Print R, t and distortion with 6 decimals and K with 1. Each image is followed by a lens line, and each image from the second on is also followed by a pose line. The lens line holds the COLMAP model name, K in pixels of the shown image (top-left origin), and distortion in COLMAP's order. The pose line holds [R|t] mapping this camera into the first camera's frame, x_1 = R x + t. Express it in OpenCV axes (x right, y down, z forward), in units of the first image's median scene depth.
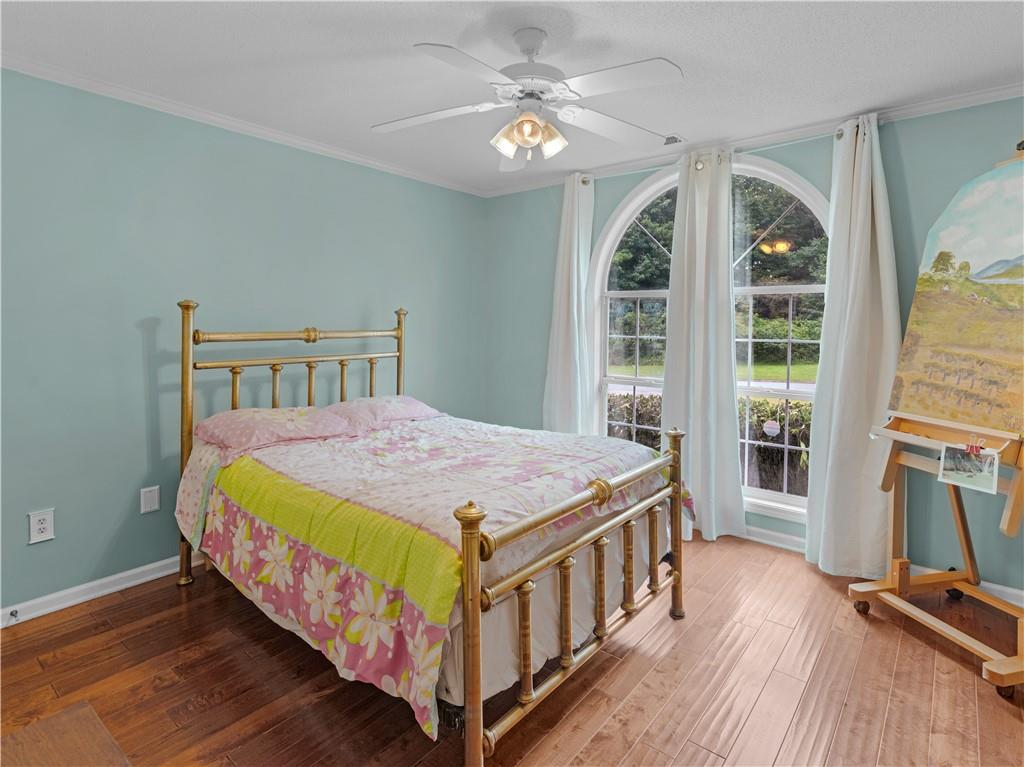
lens RADIAL K [[534.3, 0, 510.1], [0, 534.3, 341.4], [0, 0, 1]] dist [0.001335, 0.000079]
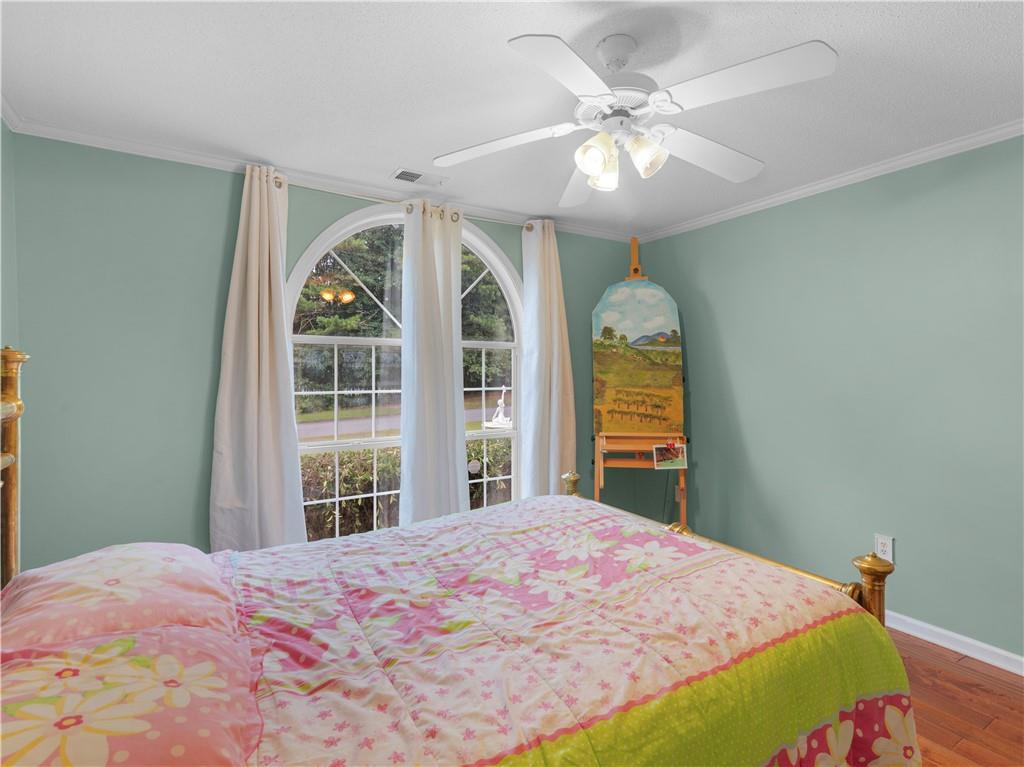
lens RADIAL K [[519.7, 0, 512.0], [0, 519.7, 383.5], [0, 0, 1]] dist [0.001048, 0.000127]
pose [[0.320964, -0.030917, 0.946587, -0.737500], [0.041582, 0.998963, 0.018529, -0.042696], [-0.946178, 0.033414, 0.321917, 0.795949]]
